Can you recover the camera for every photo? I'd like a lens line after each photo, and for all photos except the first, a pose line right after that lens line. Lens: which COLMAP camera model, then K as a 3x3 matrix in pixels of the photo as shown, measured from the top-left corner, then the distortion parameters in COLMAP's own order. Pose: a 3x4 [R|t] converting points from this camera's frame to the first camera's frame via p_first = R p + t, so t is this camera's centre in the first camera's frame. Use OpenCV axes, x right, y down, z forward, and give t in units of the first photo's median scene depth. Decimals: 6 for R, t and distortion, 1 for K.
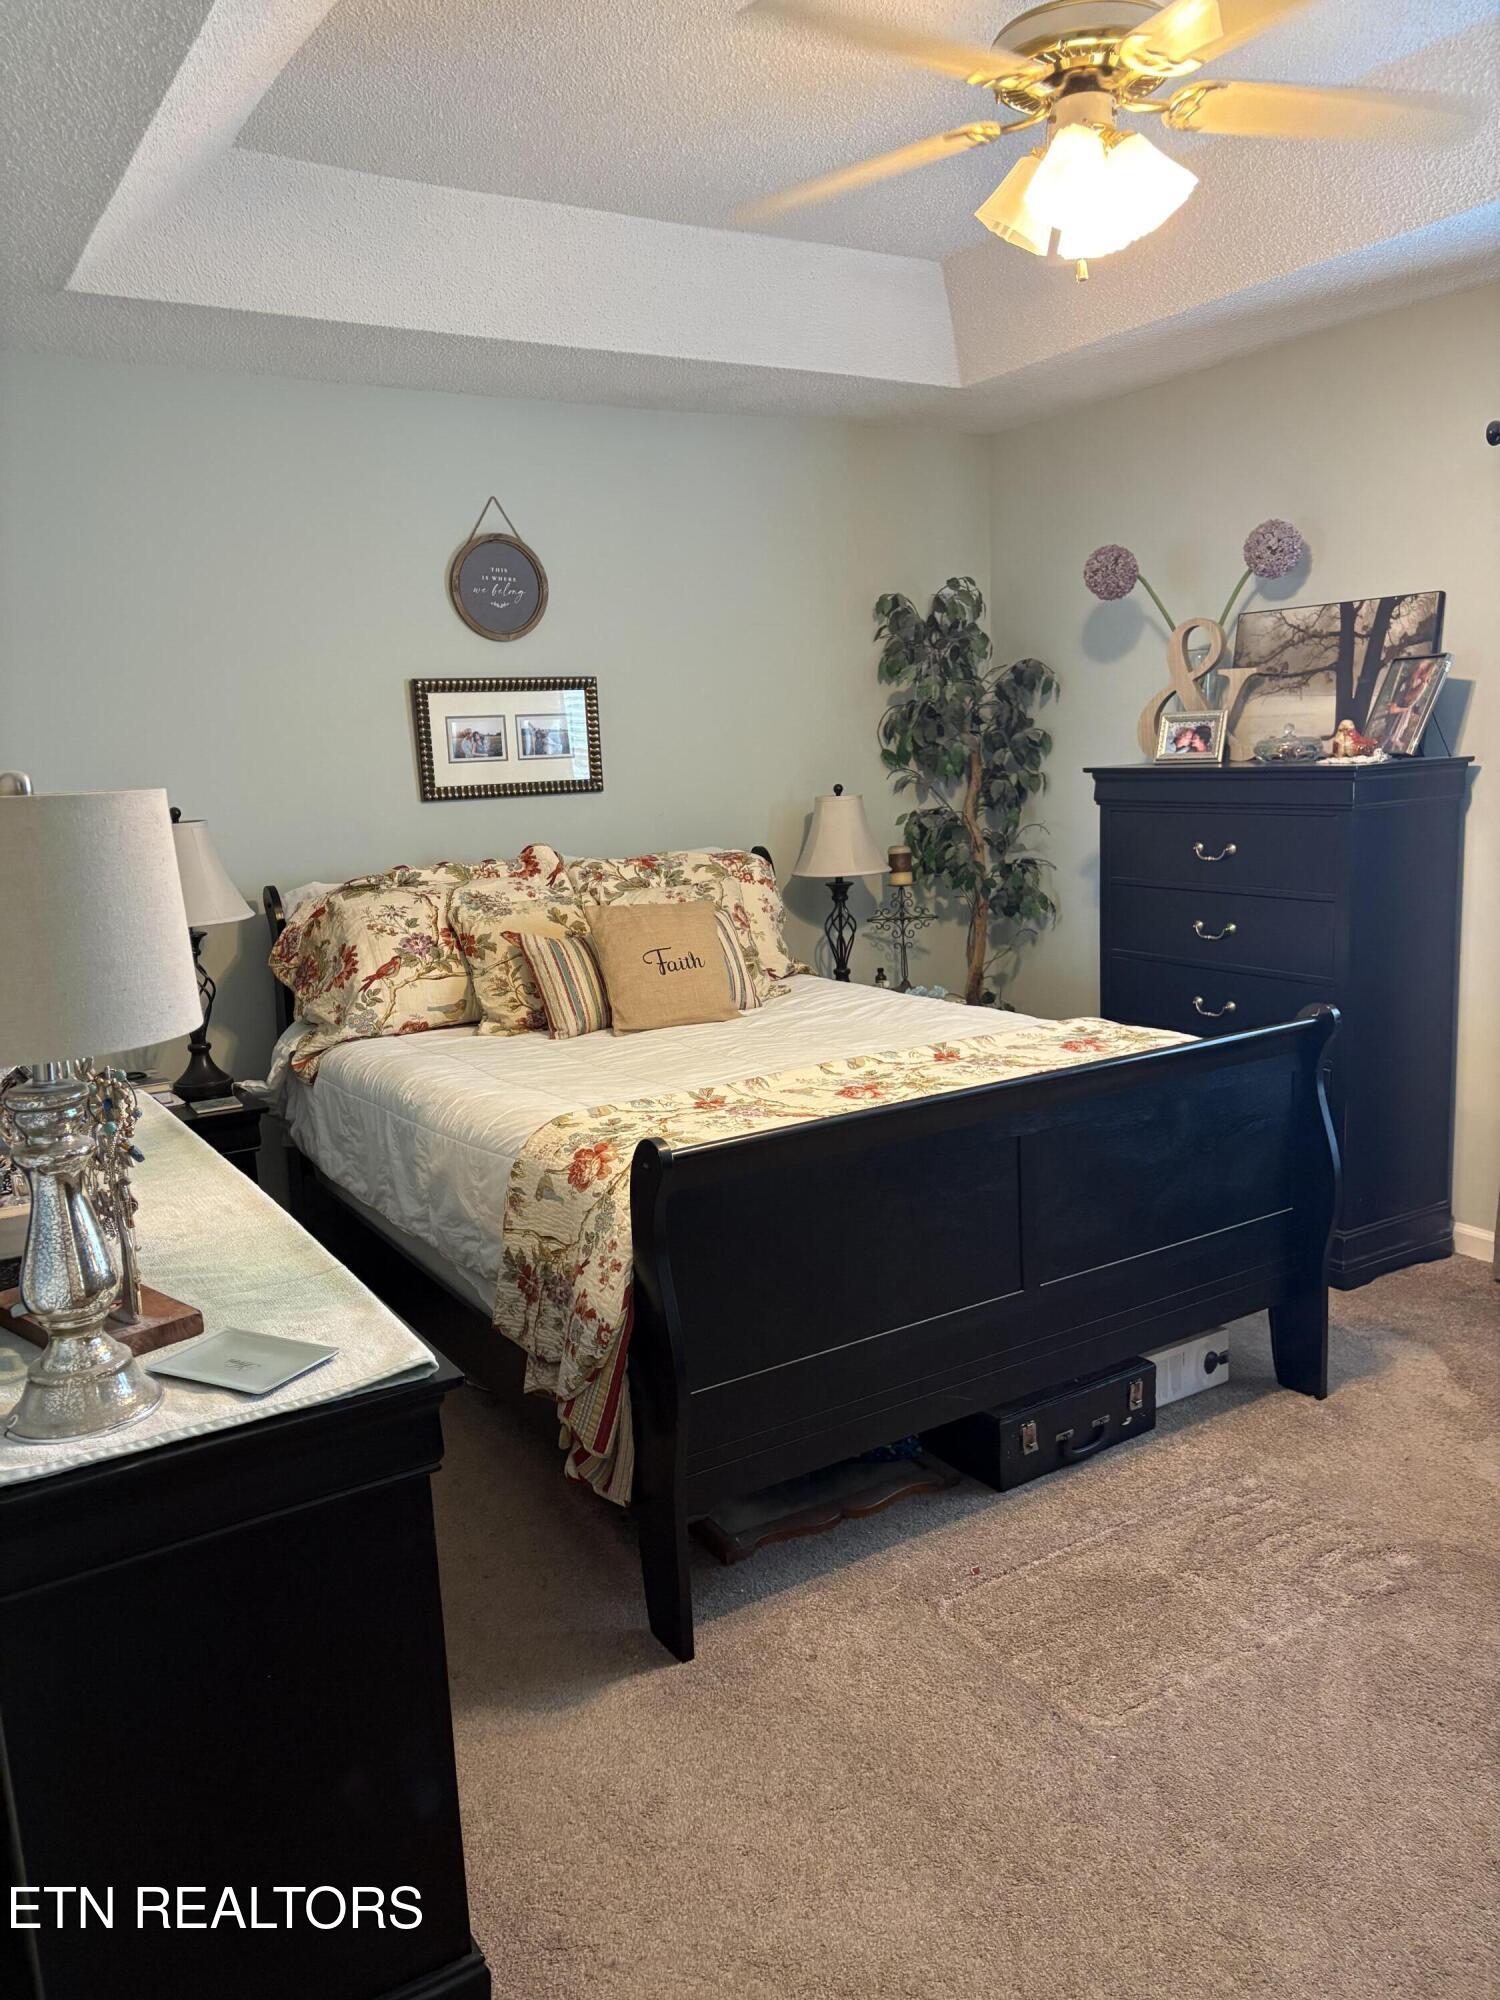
lens RADIAL K [[1529.8, 0, 722.6], [0, 1529.8, 1017.9], [0, 0, 1]] dist [0.056161, -0.067698]
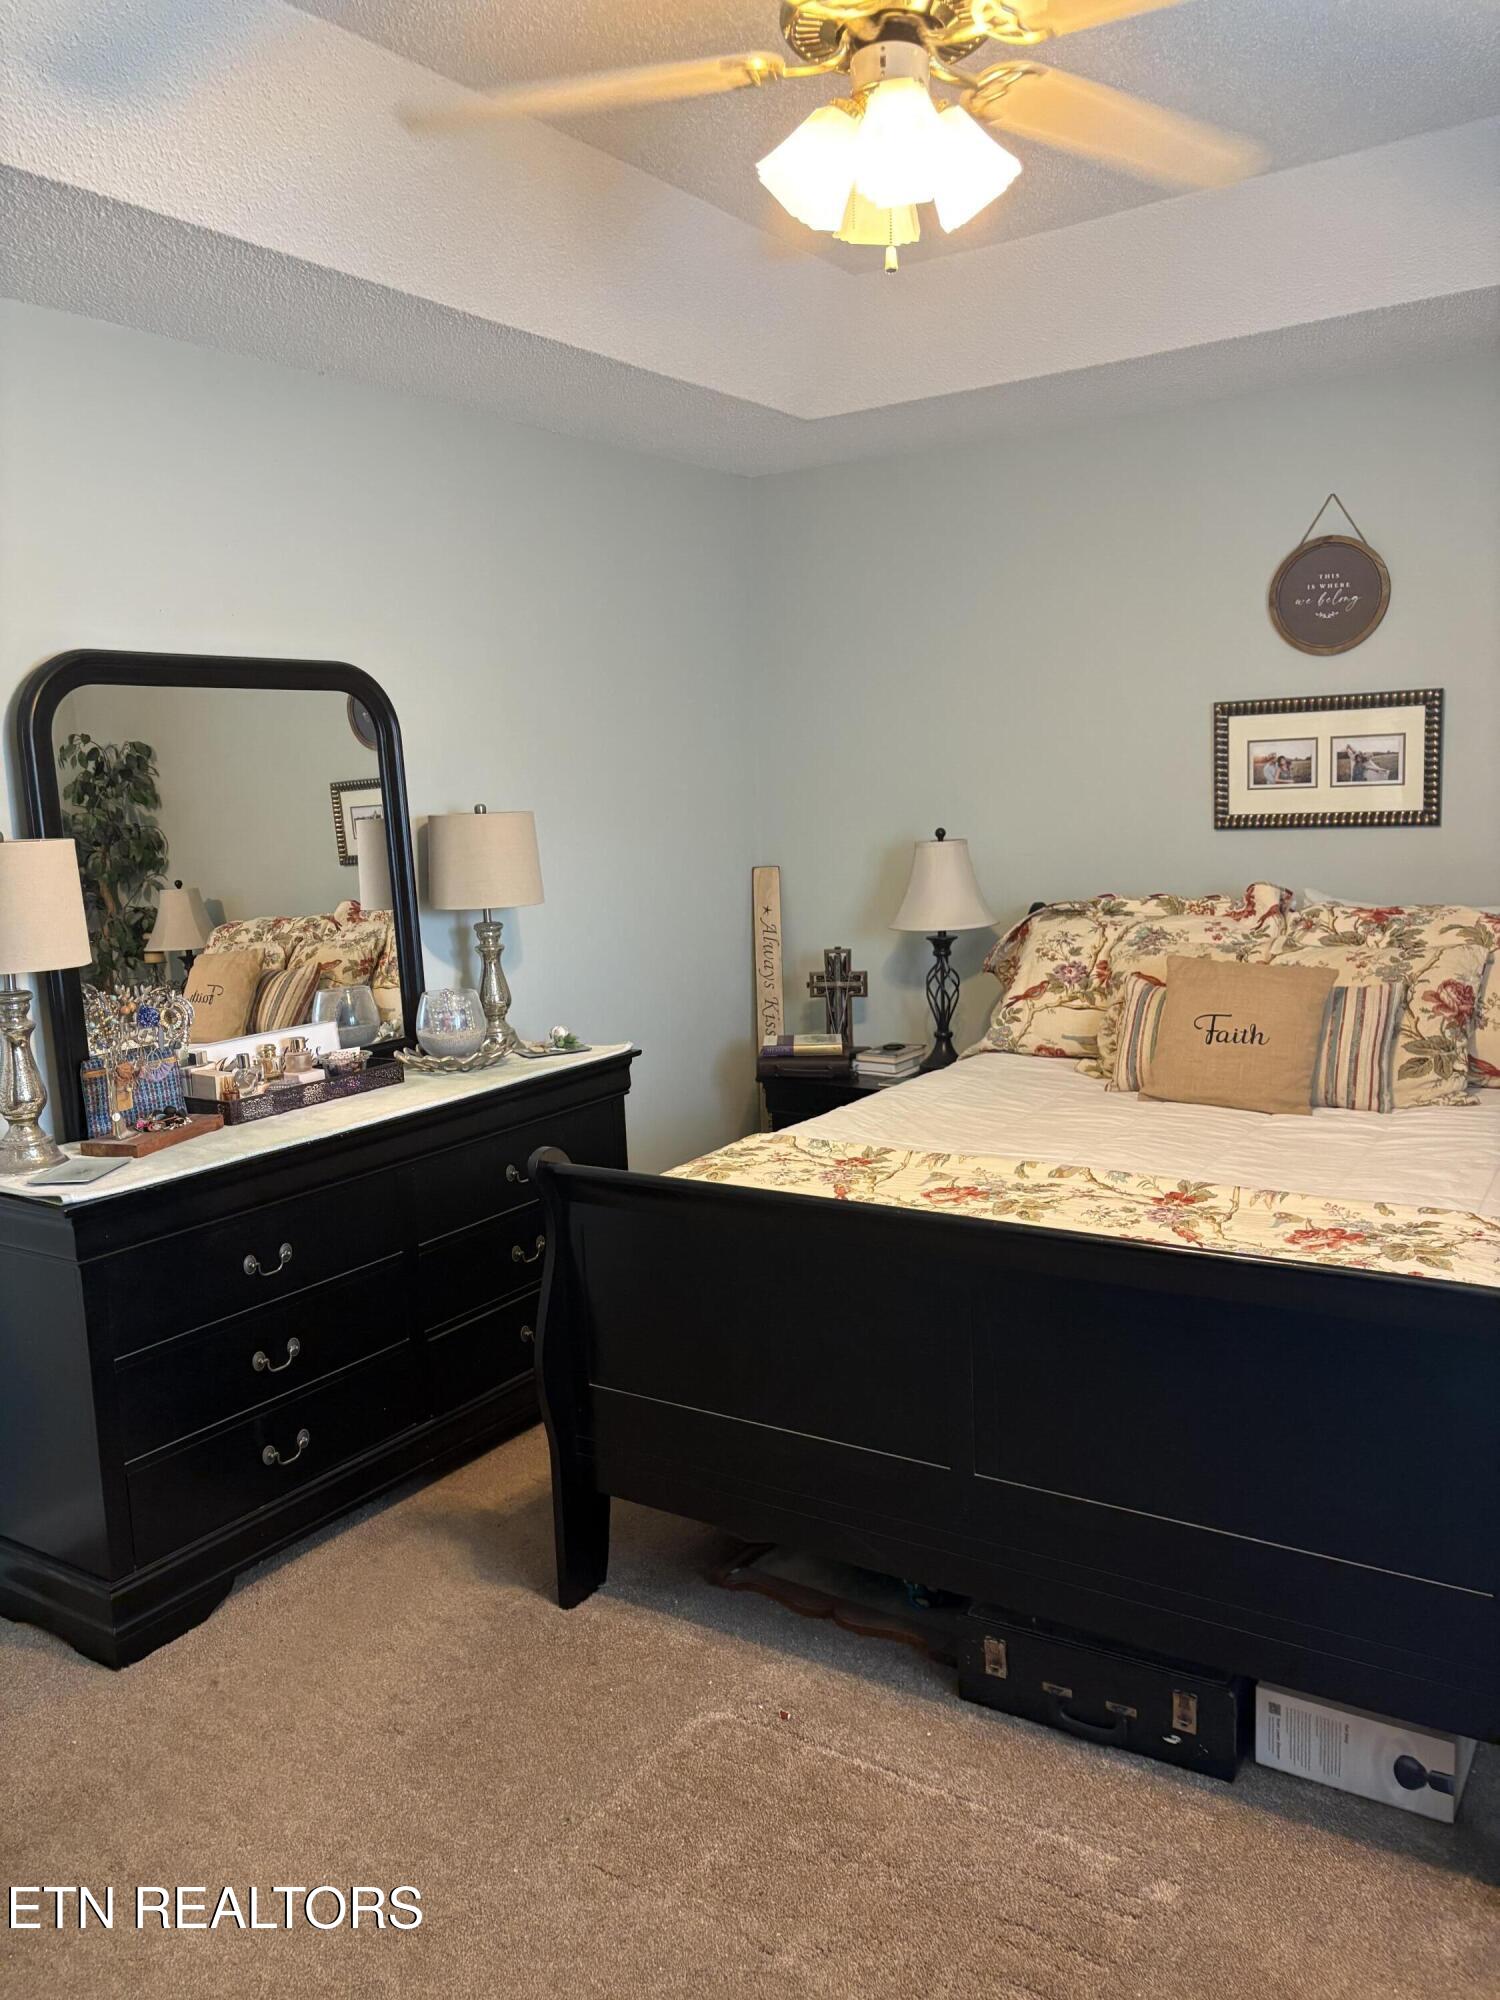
lens RADIAL K [[1510.3, 0, 750.0], [0, 1510.3, 1000.0], [0, 0, 1]] dist [0.039723, -0.040697]
pose [[0.409332, 0.153330, -0.899409, 0.617258], [-0.141730, 0.984497, 0.103332, -0.103229], [0.901310, 0.085177, 0.424718, 0.382952]]
